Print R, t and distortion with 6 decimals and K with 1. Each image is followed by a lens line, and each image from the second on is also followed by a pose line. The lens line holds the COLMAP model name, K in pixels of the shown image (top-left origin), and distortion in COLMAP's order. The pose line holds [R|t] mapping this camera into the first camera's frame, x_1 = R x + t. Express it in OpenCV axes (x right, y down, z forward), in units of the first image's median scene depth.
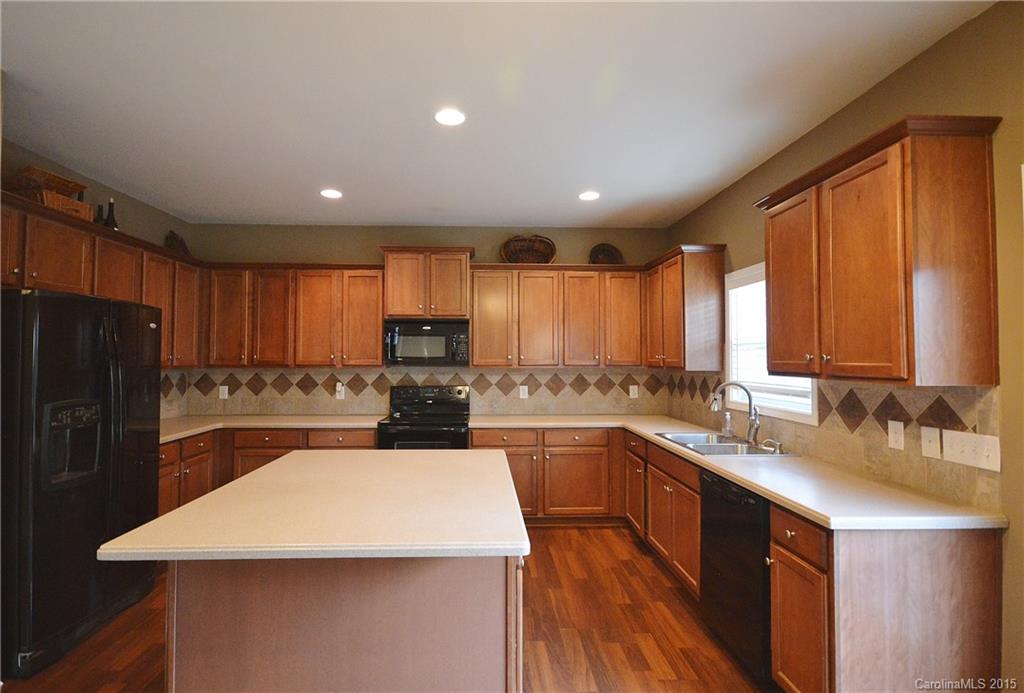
lens RADIAL K [[491.9, 0, 496.2], [0, 491.9, 342.6], [0, 0, 1]] dist [-0.000150, 0.000311]
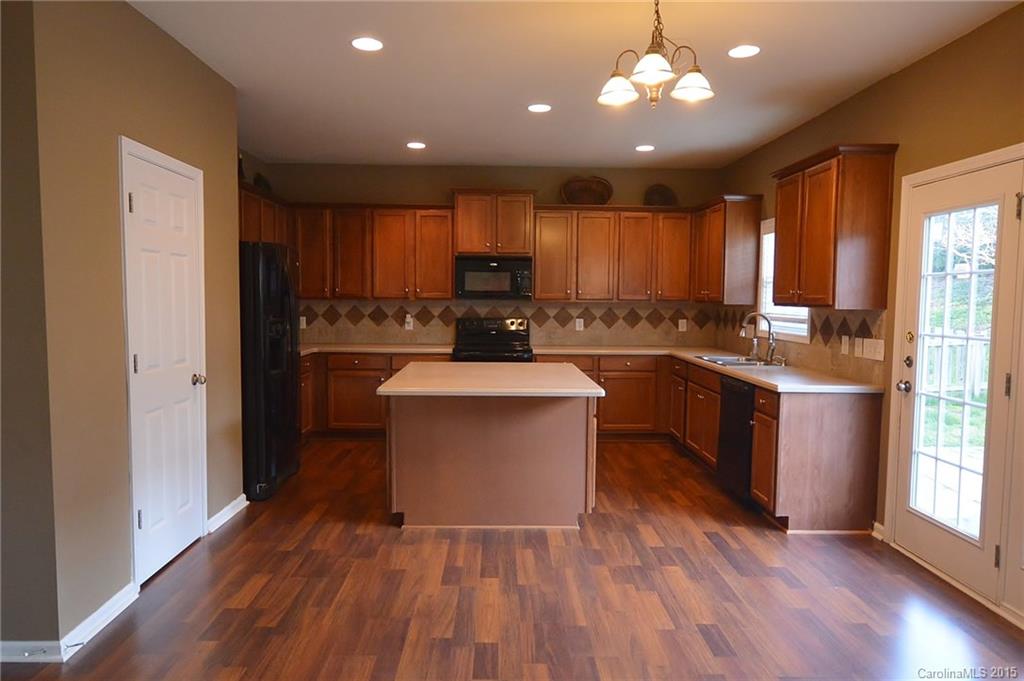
lens RADIAL K [[672.3, 0, 512.0], [0, 672.3, 340.5], [0, 0, 1]] dist [-0.002348, 0.000648]
pose [[0.999944, 0.007986, -0.006873, -0.088465], [-0.007274, 0.995157, 0.098032, -0.008488], [0.007623, -0.097976, 0.995160, -0.504016]]
